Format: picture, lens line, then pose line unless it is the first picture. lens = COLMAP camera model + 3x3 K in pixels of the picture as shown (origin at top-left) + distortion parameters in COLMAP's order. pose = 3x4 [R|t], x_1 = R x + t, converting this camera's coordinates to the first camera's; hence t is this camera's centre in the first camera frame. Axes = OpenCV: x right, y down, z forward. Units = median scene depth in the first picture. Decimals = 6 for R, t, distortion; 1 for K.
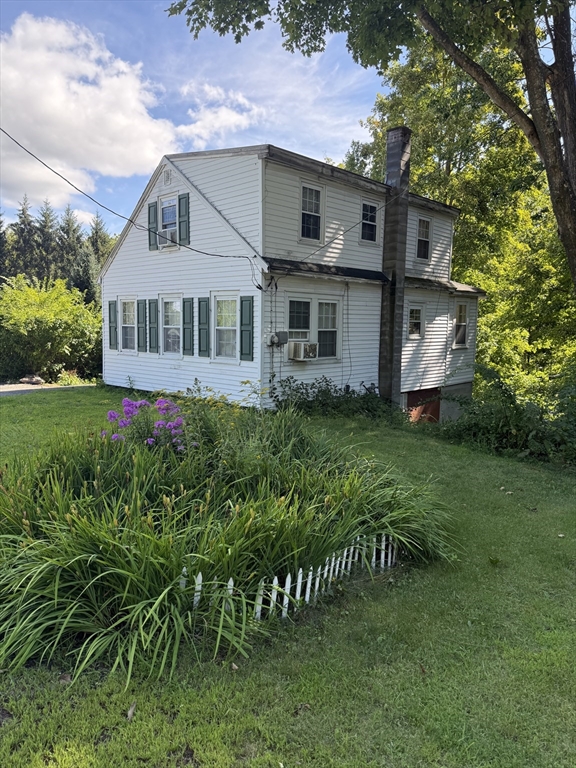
lens RADIAL K [[543.4, 0, 287.8], [0, 543.4, 385.5], [0, 0, 1]] dist [0.026892, -0.039665]
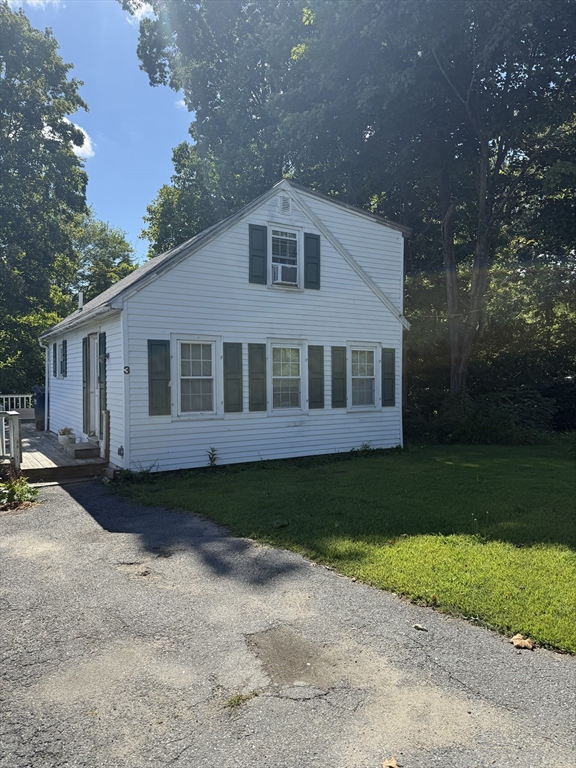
lens RADIAL K [[543.4, 0, 287.8], [0, 543.4, 381.5], [0, 0, 1]] dist [0.026892, -0.039665]
pose [[0.258746, -0.031334, 0.965437, -1.078481], [0.110214, 0.993904, 0.002719, -0.108934], [-0.959637, 0.105701, 0.260622, 0.811133]]
